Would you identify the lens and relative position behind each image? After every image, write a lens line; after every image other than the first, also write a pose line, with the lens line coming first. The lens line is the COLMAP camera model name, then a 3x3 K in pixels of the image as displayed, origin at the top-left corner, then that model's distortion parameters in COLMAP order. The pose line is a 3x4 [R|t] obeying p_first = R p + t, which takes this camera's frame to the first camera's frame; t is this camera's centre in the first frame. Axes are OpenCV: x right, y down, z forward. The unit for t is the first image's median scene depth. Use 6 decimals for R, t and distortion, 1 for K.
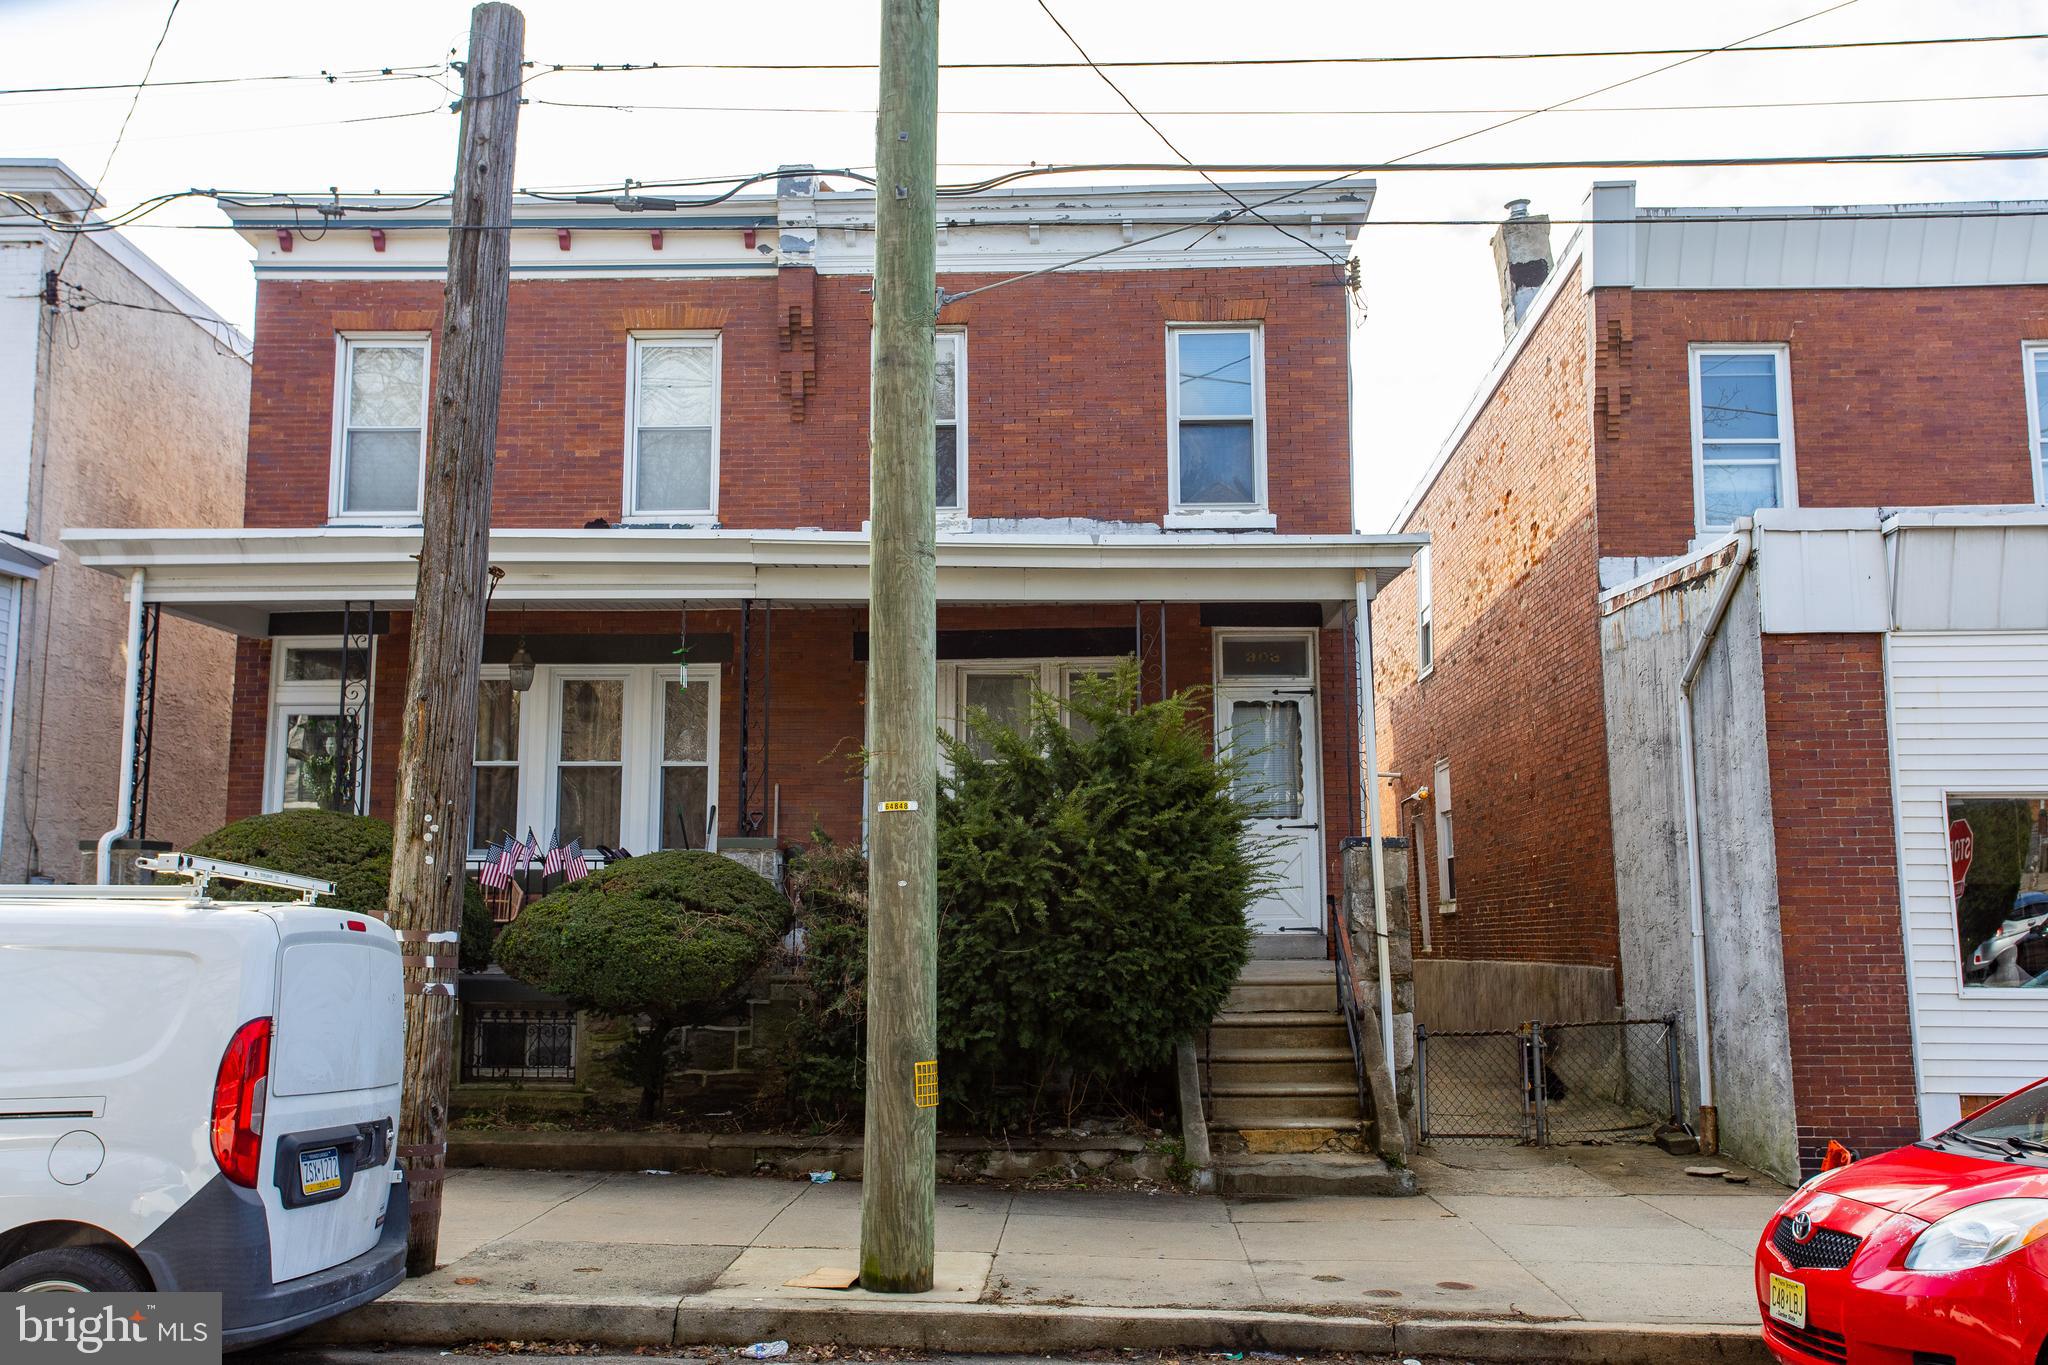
lens RADIAL K [[1862.6, 0, 1019.9], [0, 1862.6, 679.8], [0, 0, 1]] dist [0.121693, -0.028476]
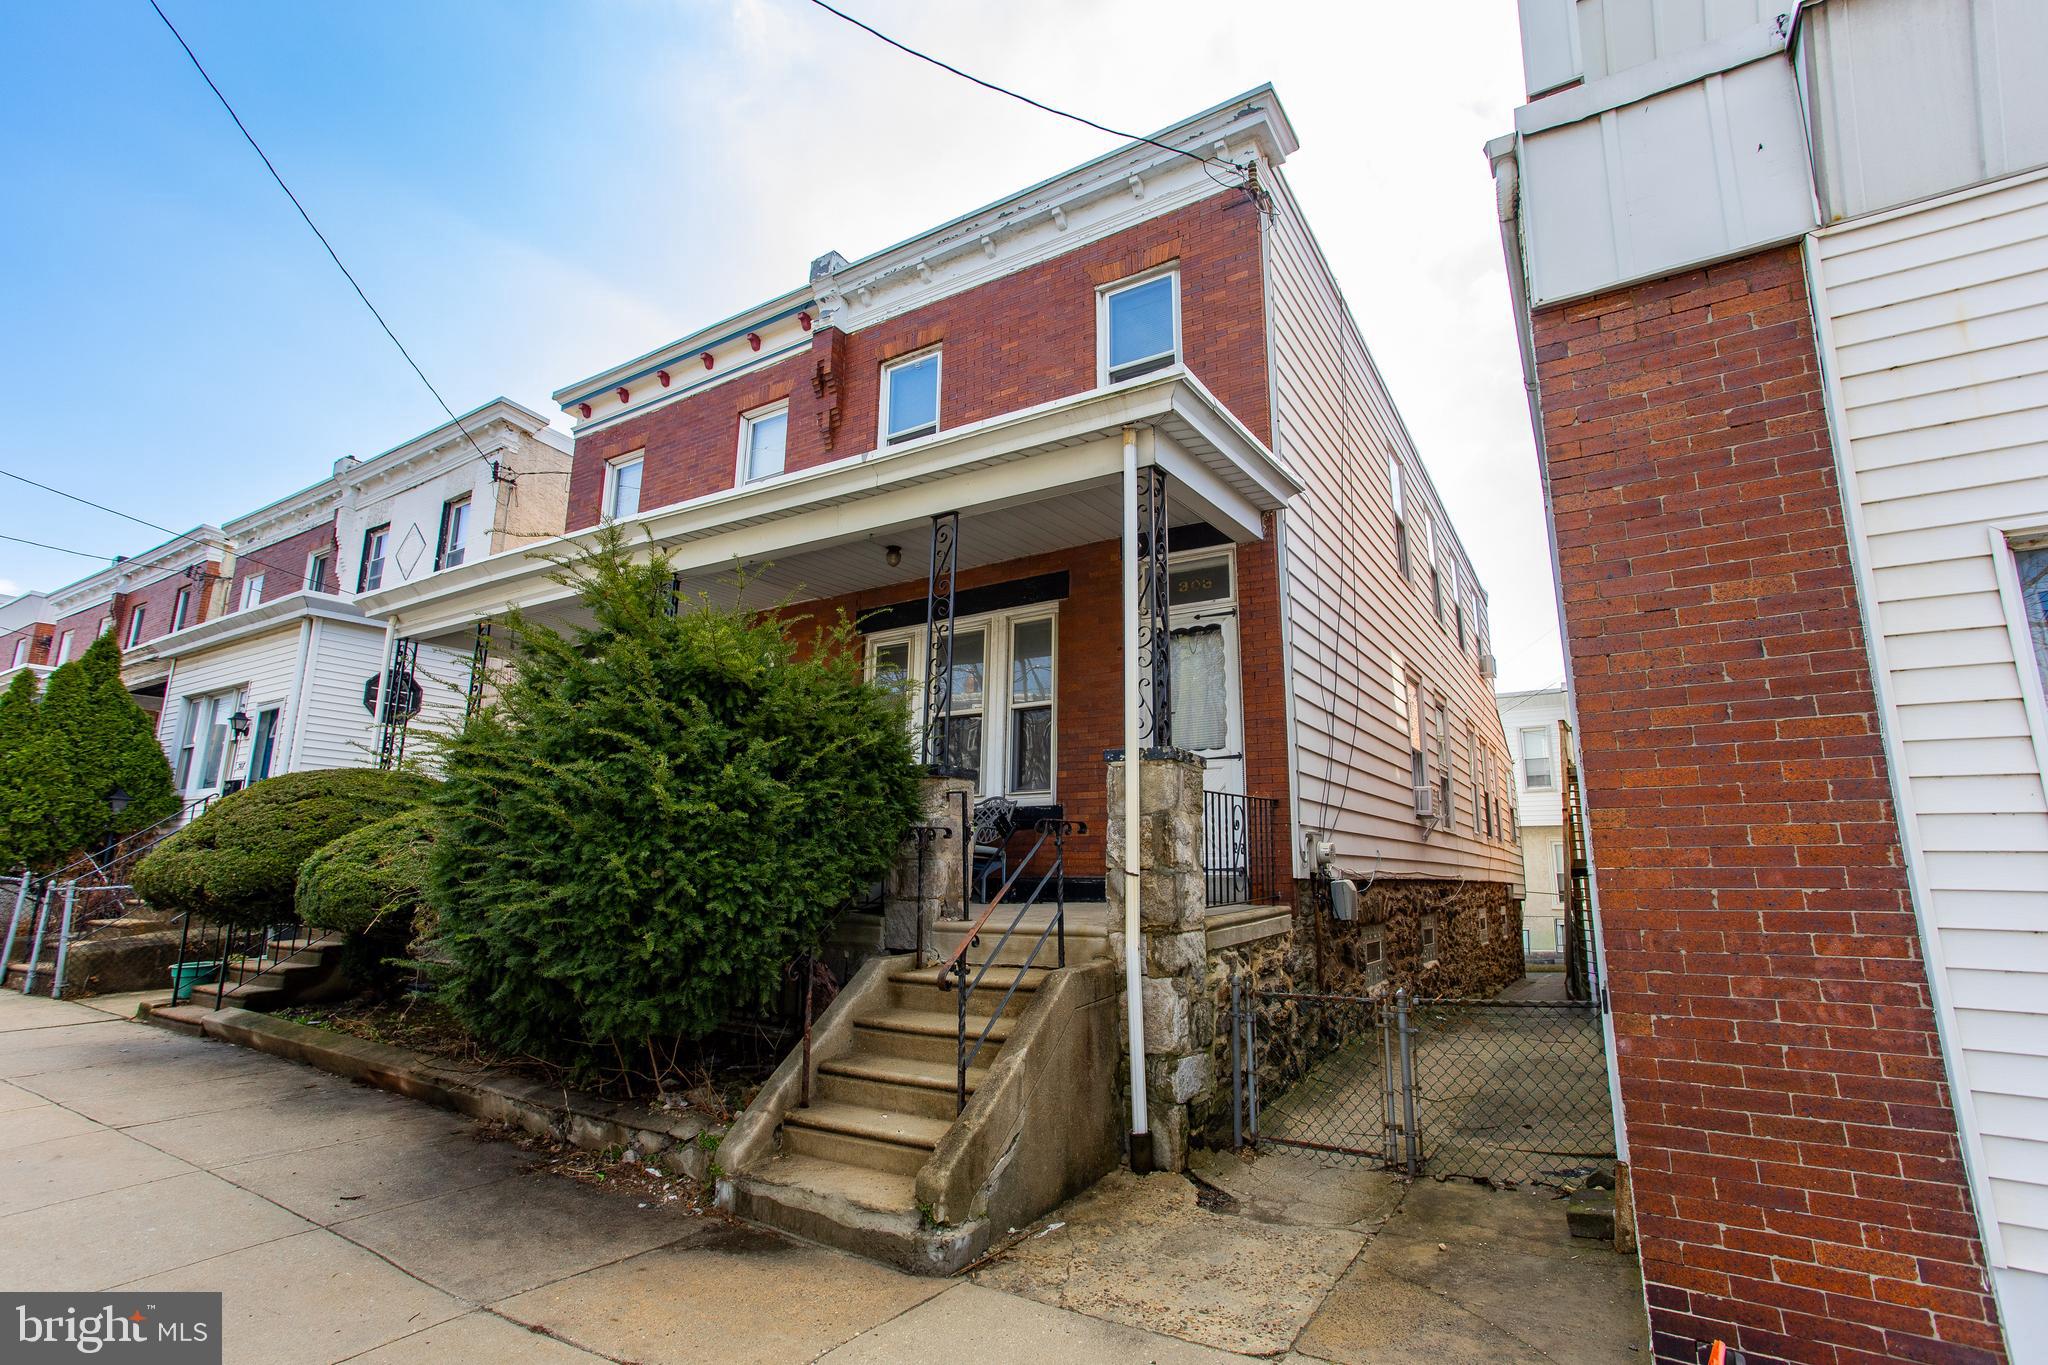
lens RADIAL K [[996.7, 0, 971.3], [0, 996.7, 668.1], [0, 0, 1]] dist [0.000006, 0.007783]
pose [[0.859020, -0.091095, -0.503772, 0.391267], [0.053382, 0.994616, -0.088826, 0.095564], [0.509151, 0.049411, 0.859258, 0.680688]]
